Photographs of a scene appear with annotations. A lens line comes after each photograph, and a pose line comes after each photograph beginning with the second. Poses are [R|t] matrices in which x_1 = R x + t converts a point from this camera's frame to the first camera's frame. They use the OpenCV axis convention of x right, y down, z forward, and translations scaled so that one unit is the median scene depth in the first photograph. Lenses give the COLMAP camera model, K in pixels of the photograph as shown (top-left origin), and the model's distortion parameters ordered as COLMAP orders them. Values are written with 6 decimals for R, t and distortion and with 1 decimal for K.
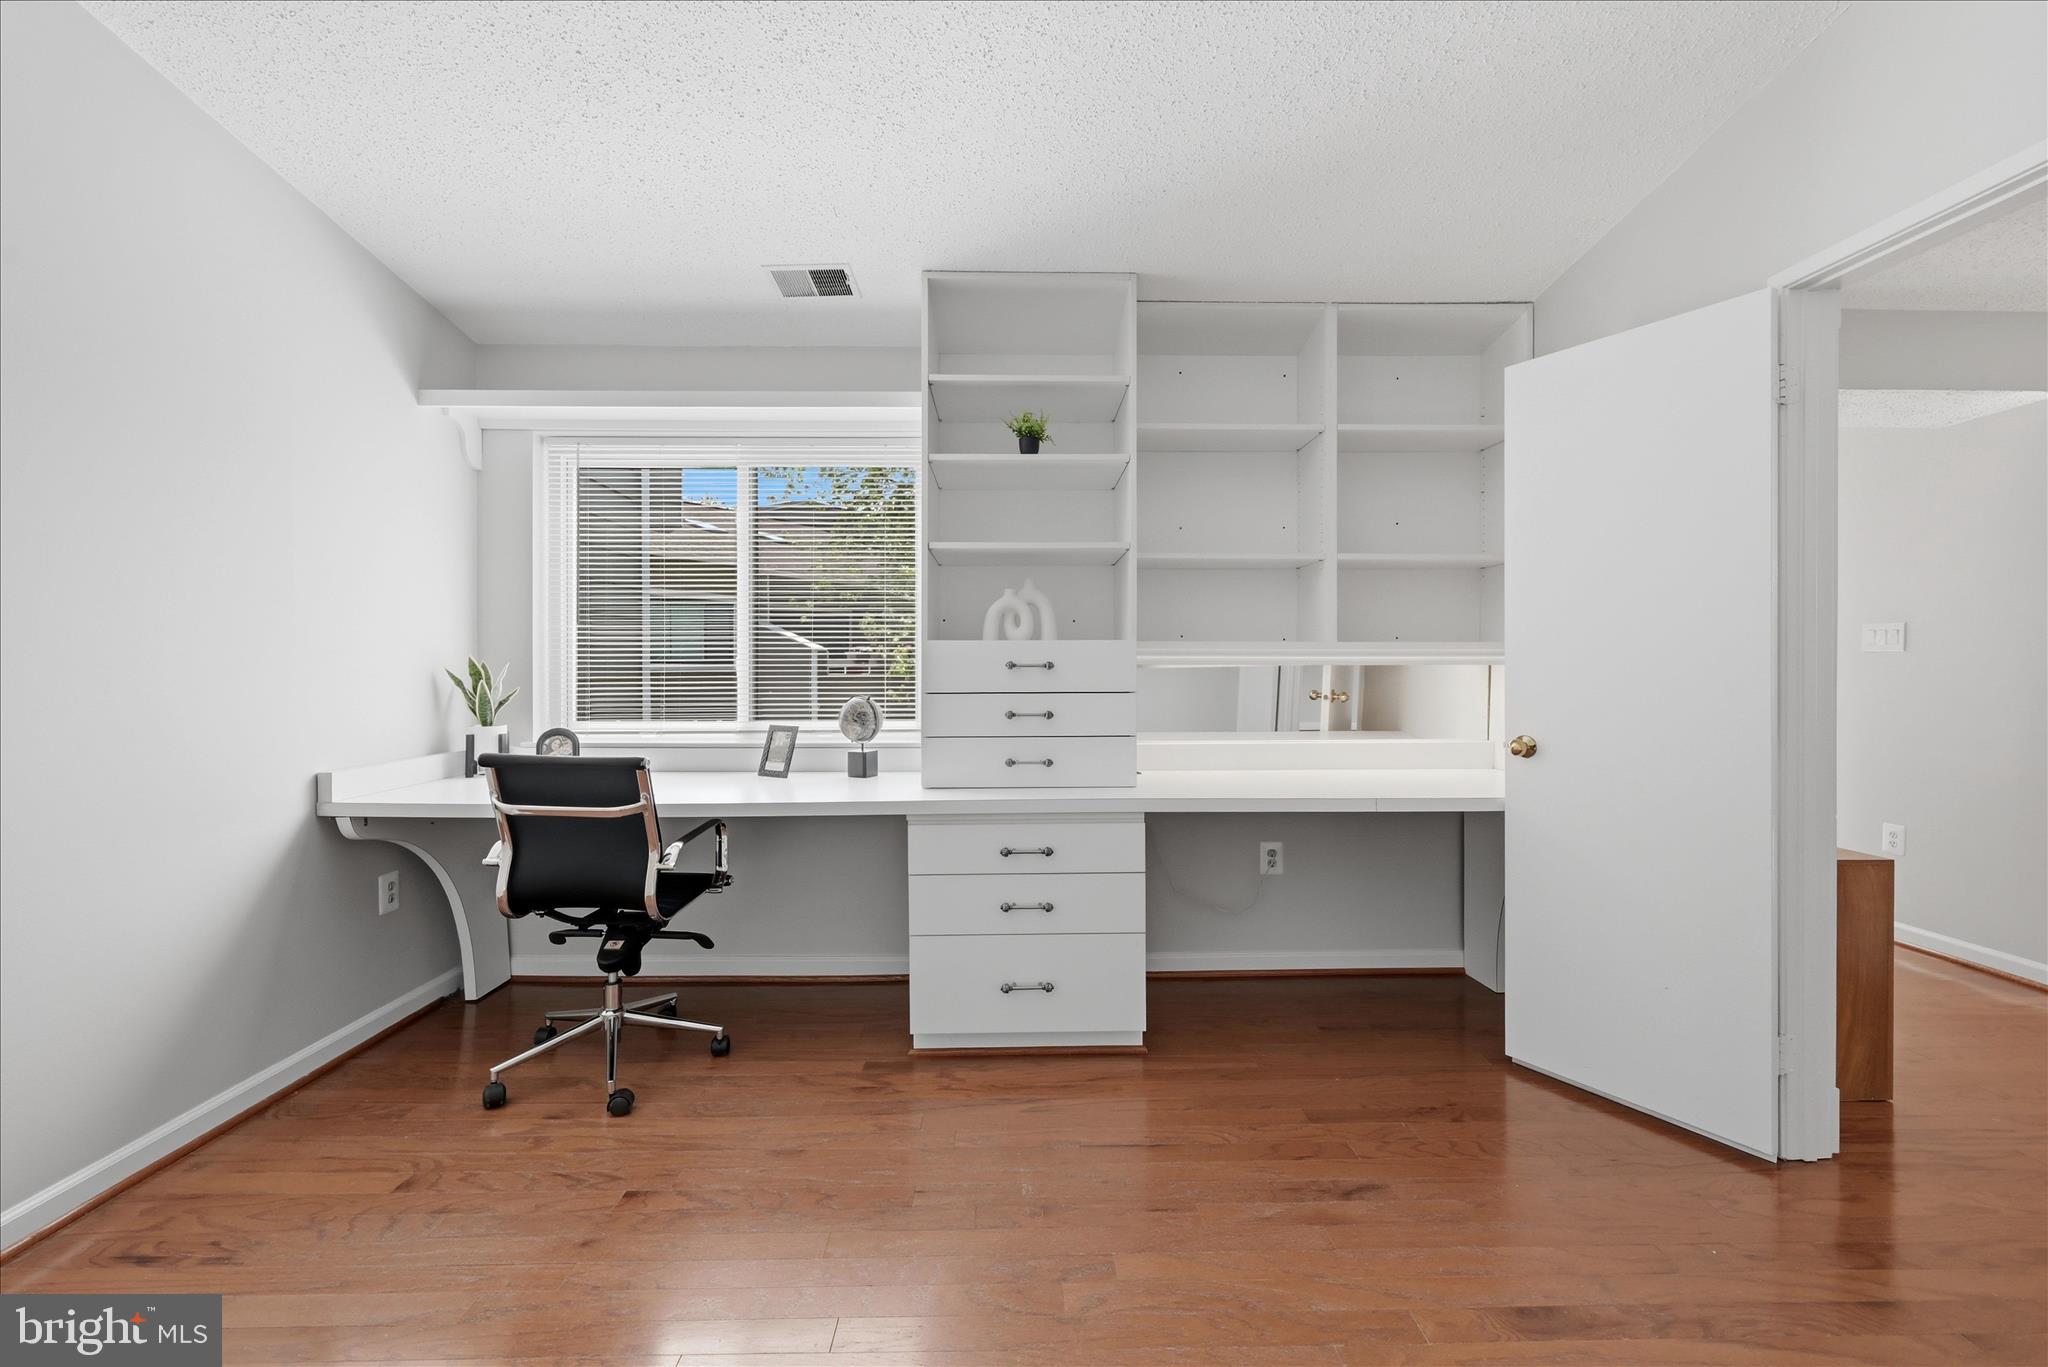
lens RADIAL K [[817.3, 0, 1029.3], [0, 817.3, 668.4], [0, 0, 1]] dist [-0.001530, 0.001019]
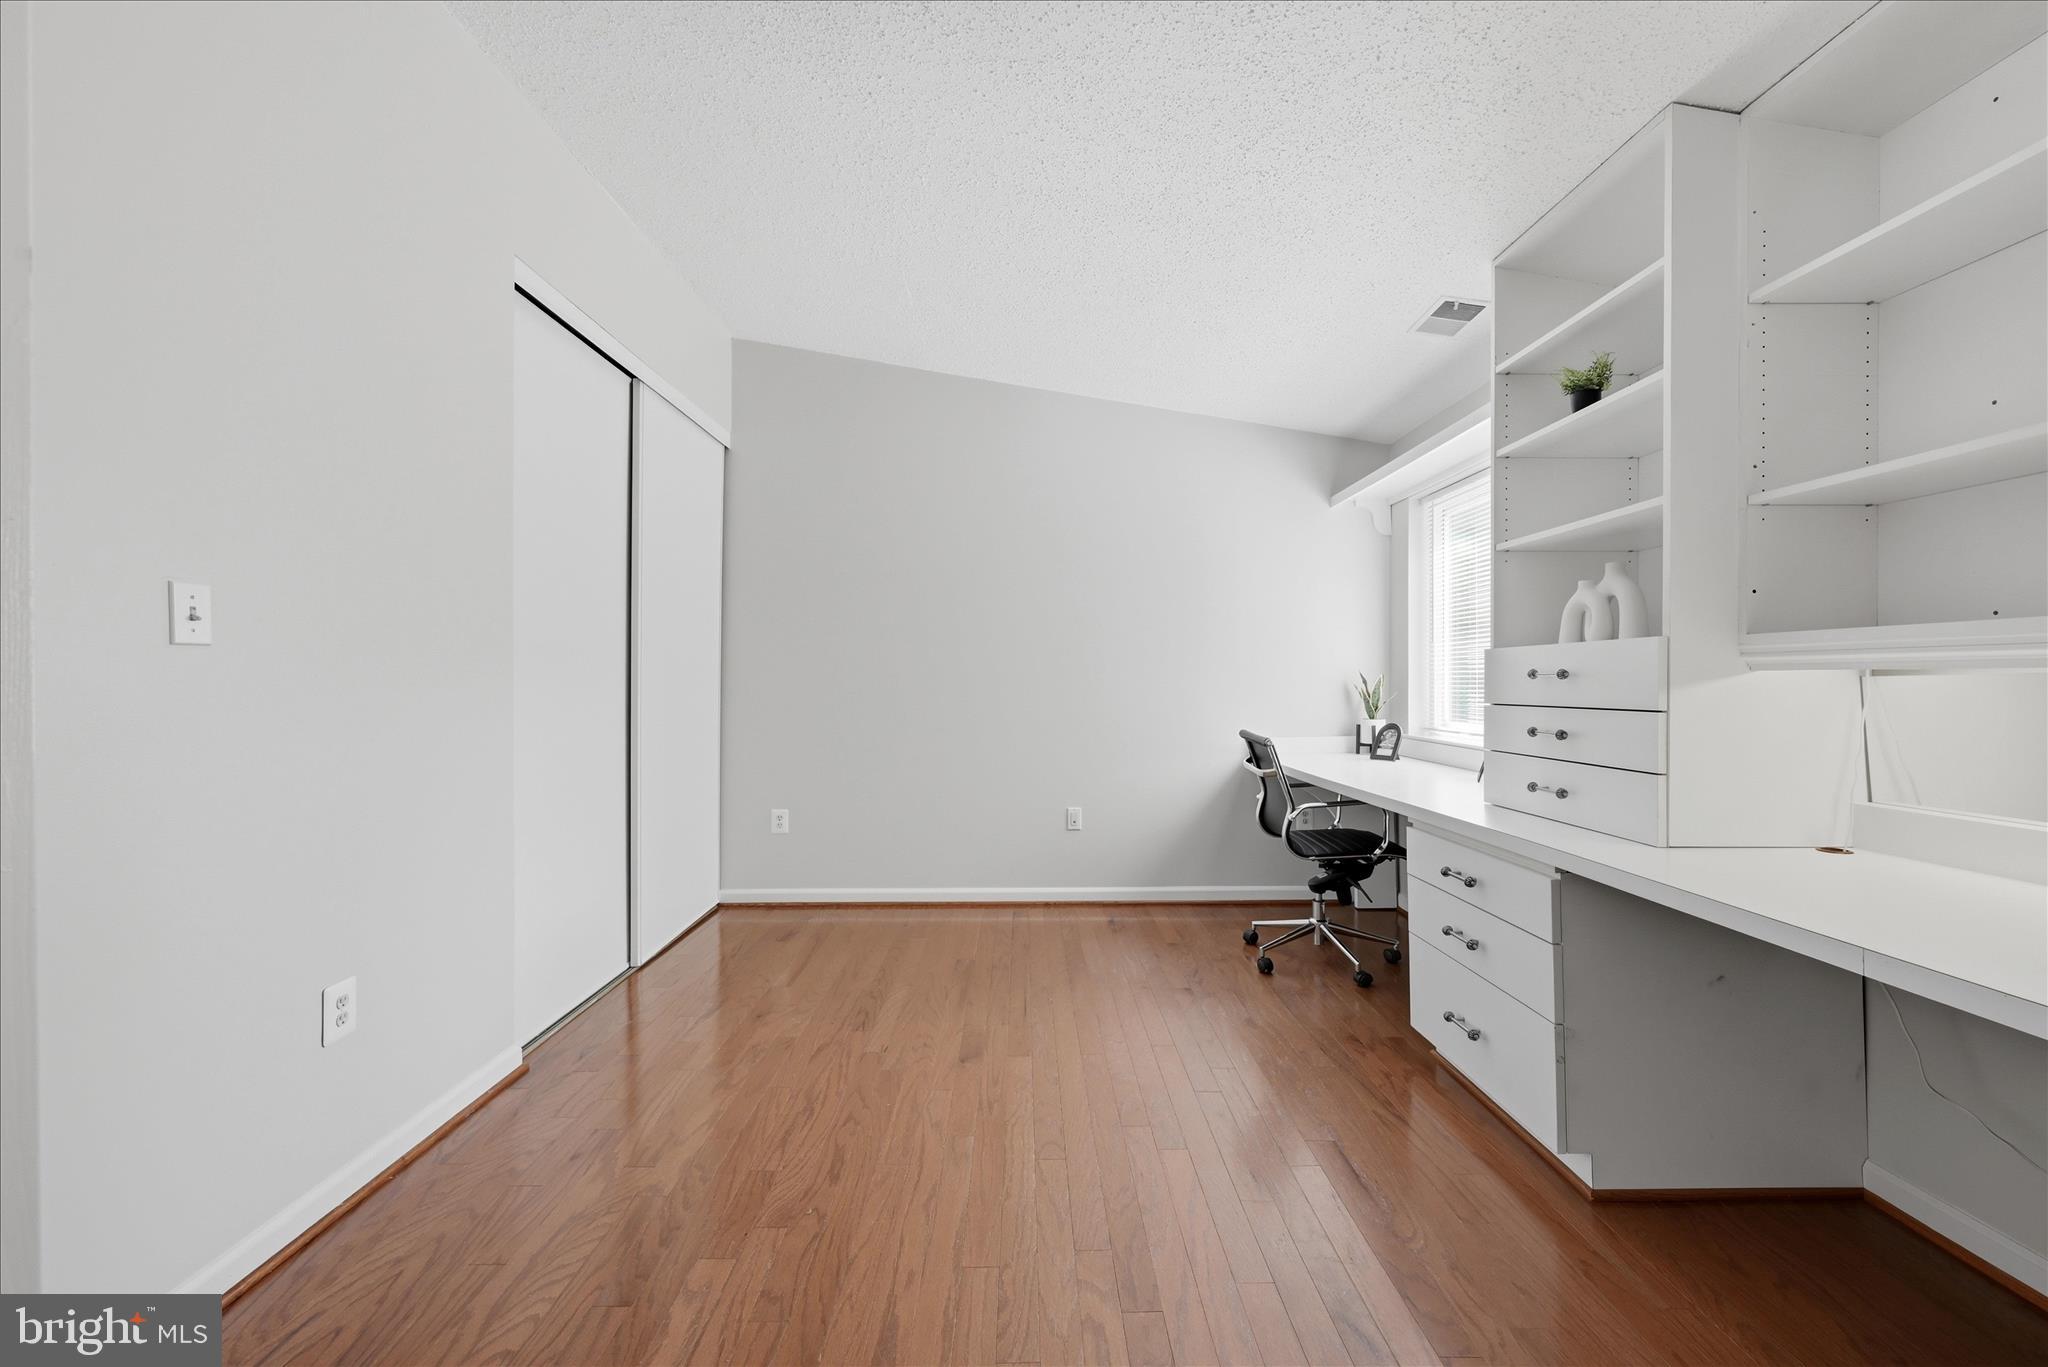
lens RADIAL K [[817.3, 0, 1028.8], [0, 817.3, 683.1], [0, 0, 1]] dist [-0.001530, 0.001019]
pose [[-0.013078, 0.004074, -0.999906, 0.815724], [-0.000957, 0.999991, 0.004087, 0.002607], [0.999914, 0.001010, -0.013074, 0.466935]]
